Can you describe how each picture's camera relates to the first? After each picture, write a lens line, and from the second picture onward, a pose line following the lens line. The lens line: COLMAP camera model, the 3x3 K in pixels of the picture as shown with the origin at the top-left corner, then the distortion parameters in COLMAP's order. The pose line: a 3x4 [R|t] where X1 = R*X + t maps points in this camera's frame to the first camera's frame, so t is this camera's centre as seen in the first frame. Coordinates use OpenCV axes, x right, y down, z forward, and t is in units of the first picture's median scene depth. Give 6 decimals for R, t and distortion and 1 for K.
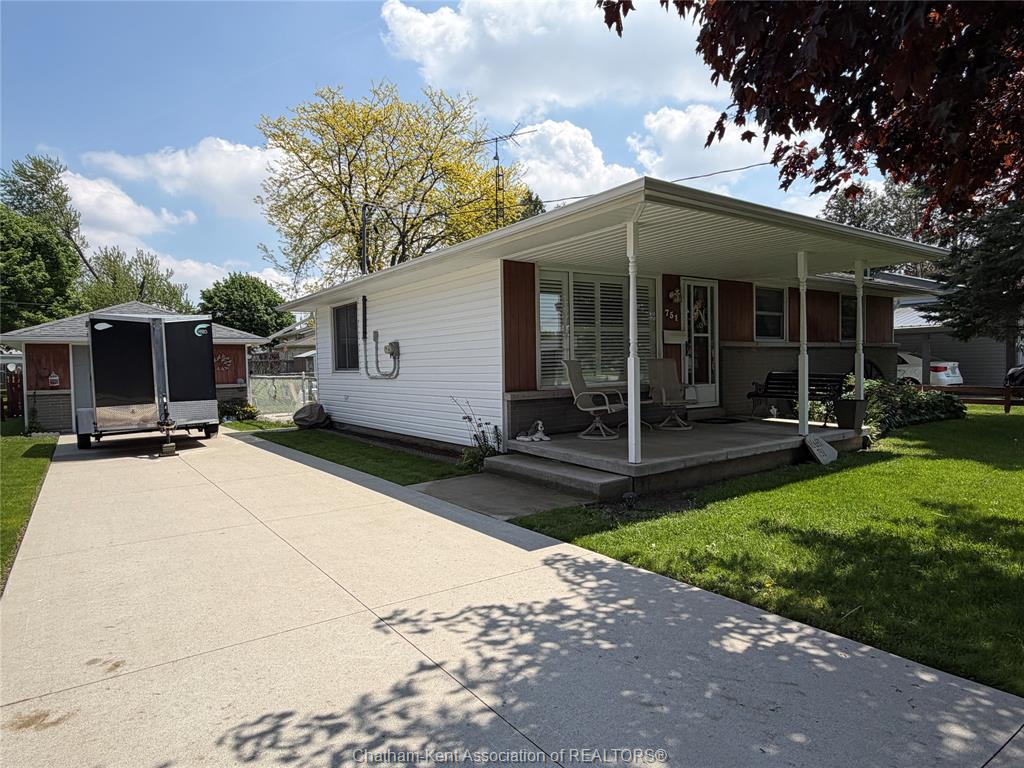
lens RADIAL K [[617.3, 0, 502.0], [0, 617.3, 386.6], [0, 0, 1]] dist [-0.007931, 0.000699]
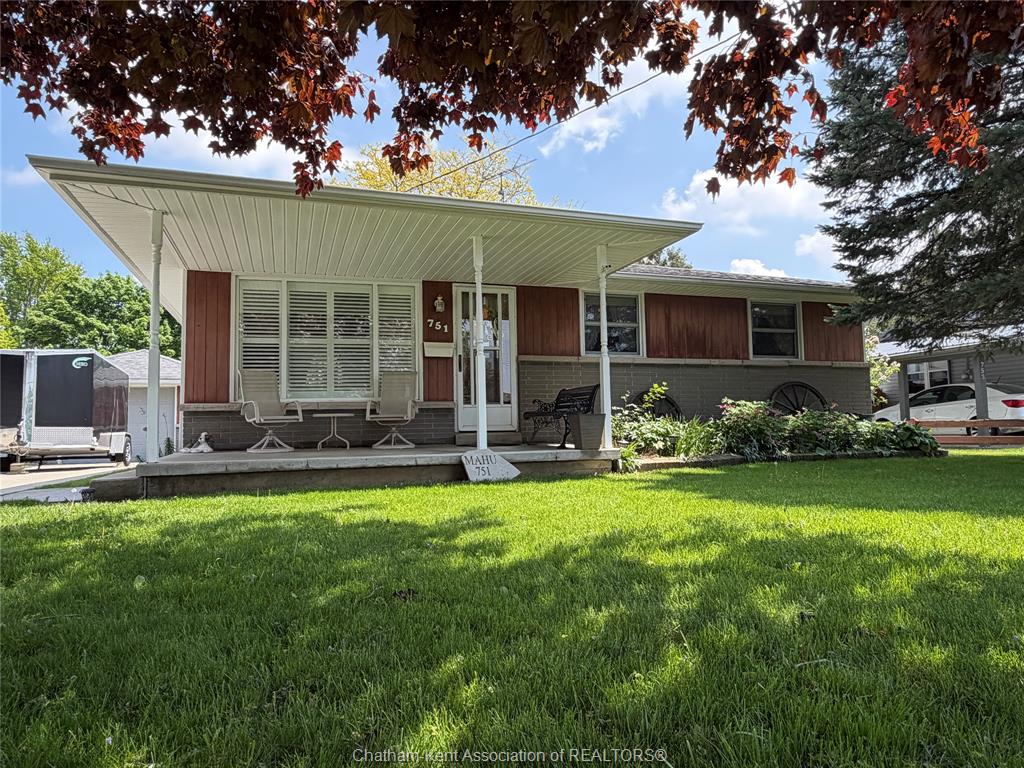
lens RADIAL K [[659.6, 0, 512.8], [0, 659.6, 379.3], [0, 0, 1]] dist [-0.002208, 0.005019]
pose [[0.959066, -0.021855, -0.282338, 0.615420], [-0.008895, 0.994200, -0.107174, 0.059699], [0.283043, 0.105299, 0.953309, 0.123427]]
